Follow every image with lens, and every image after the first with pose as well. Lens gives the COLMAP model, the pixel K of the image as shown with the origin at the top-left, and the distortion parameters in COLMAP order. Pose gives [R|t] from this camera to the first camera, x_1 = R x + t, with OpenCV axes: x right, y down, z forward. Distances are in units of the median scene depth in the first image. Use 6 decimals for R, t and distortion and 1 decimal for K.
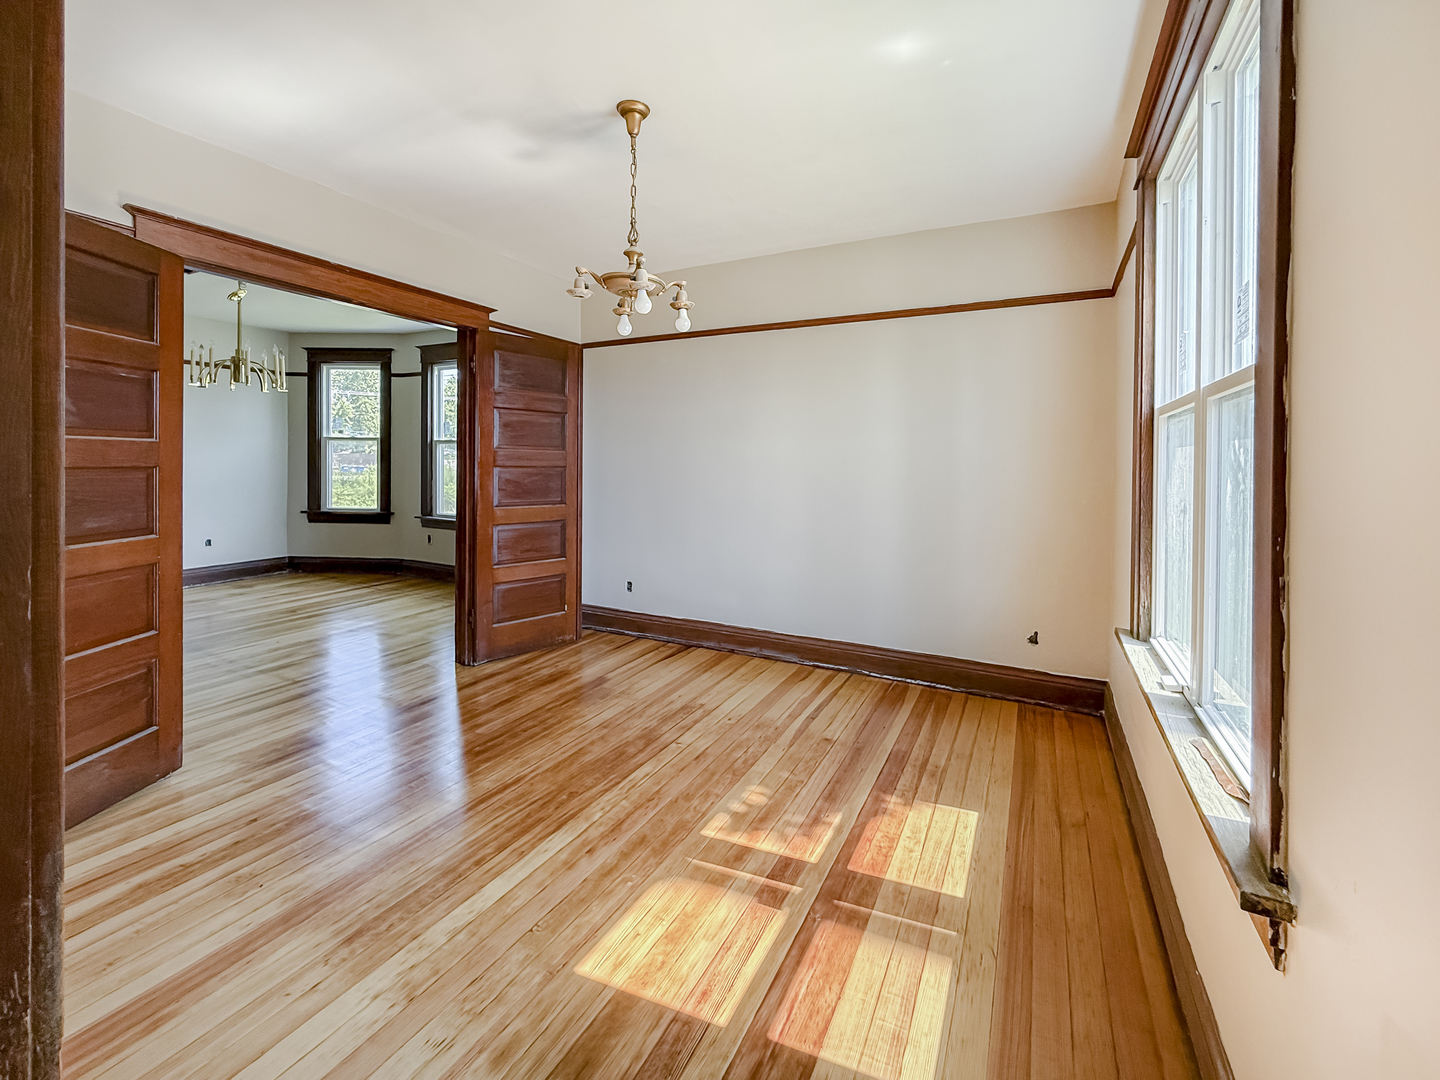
lens RADIAL K [[585.1, 0, 719.9], [0, 585.1, 561.8], [0, 0, 1]] dist [-0.000176, -0.000144]
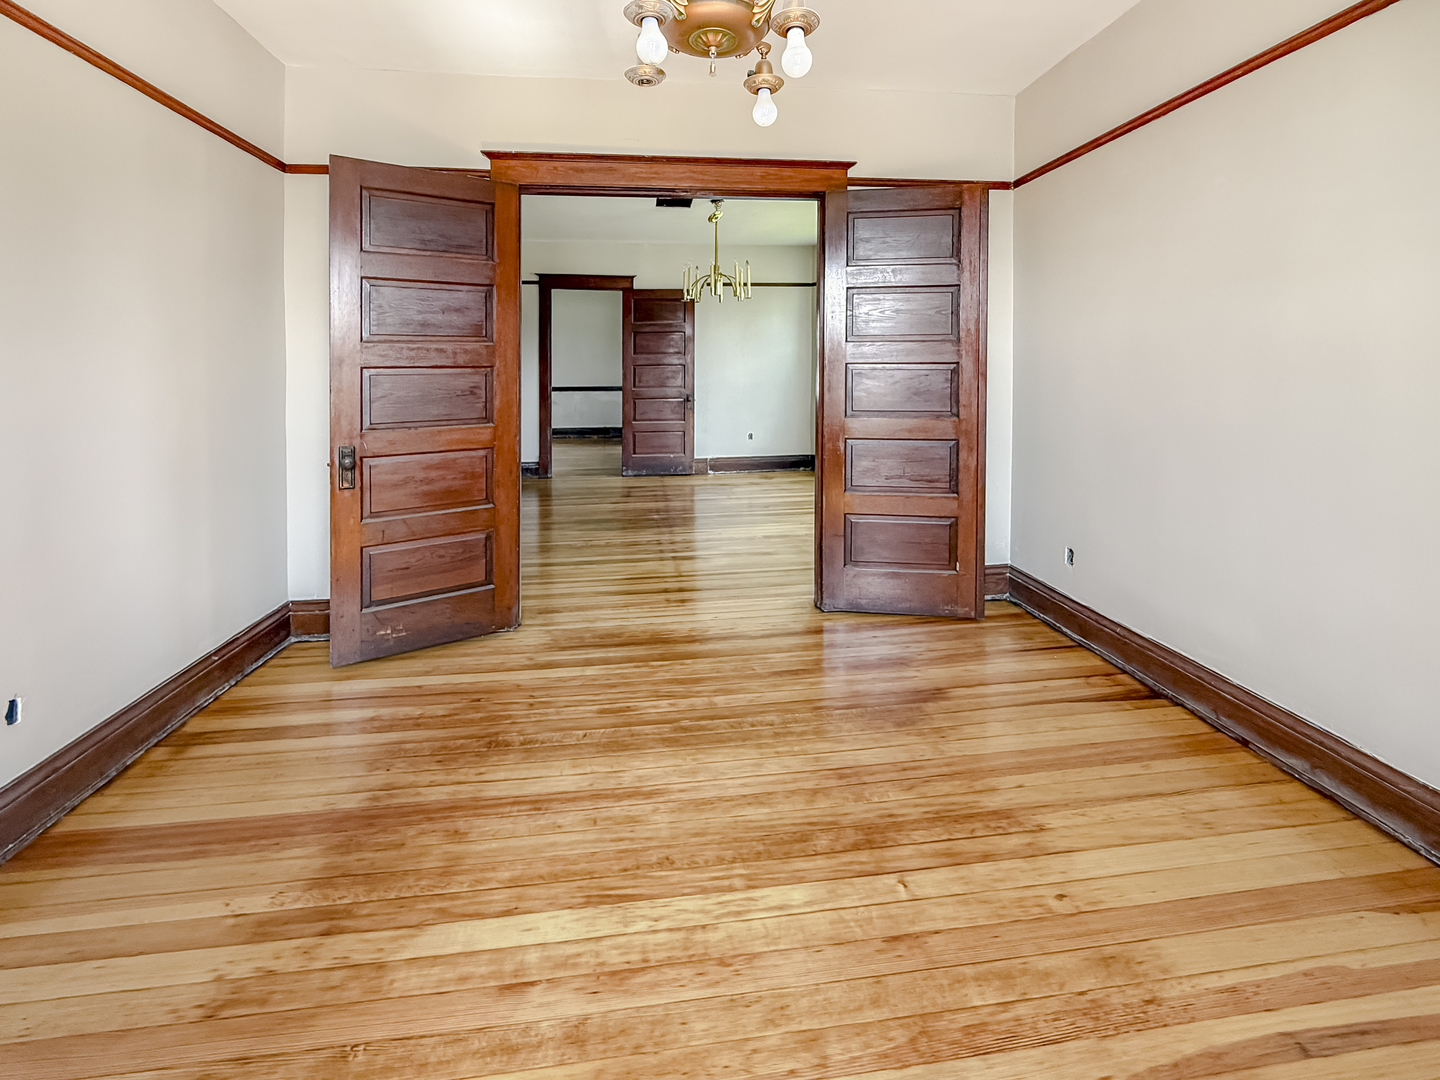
lens RADIAL K [[630.4, 0, 717.4], [0, 630.4, 434.0], [0, 0, 1]] dist [-0.000423, -0.000358]
pose [[0.574289, 0.070258, -0.815633, 0.229910], [-0.122559, 0.992461, -0.000804, -0.056198], [0.809427, 0.100425, 0.578570, 0.437824]]
